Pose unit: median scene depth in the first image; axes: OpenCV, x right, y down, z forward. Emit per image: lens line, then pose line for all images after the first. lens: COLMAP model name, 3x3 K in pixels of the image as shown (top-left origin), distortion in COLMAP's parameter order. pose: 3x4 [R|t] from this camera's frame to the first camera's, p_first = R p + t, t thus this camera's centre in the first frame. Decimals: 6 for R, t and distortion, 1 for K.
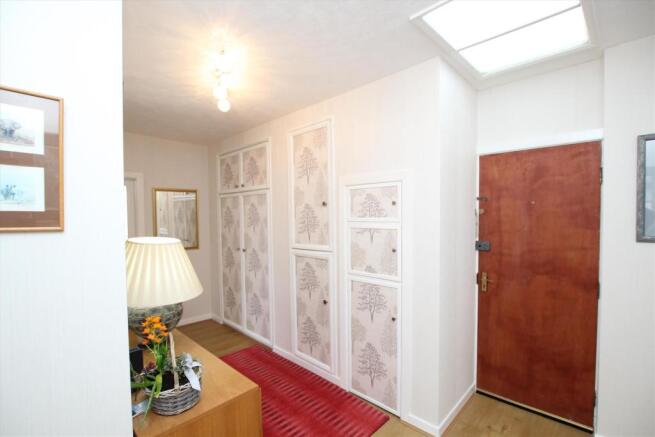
lens RADIAL K [[301.4, 0, 327.4], [0, 301.4, 220.7], [0, 0, 1]] dist [-0.027621, -0.001718]
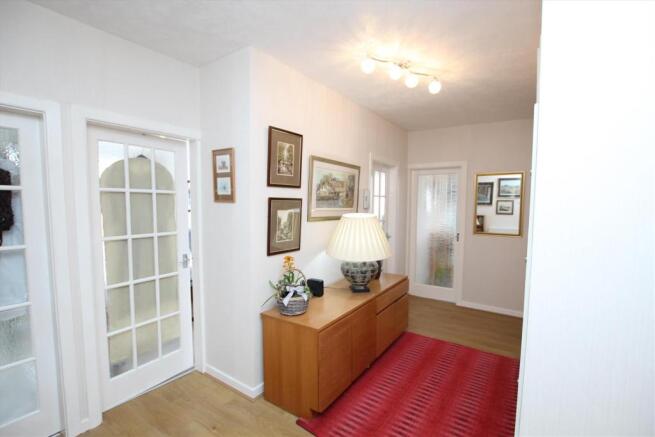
lens RADIAL K [[301.4, 0, 326.3], [0, 301.4, 220.2], [0, 0, 1]] dist [-0.027621, -0.001718]
pose [[0.161906, 0.063493, -0.984761, 0.779908], [-0.023395, 0.997894, 0.060493, 0.005051], [0.986529, 0.013244, 0.163050, 0.629103]]
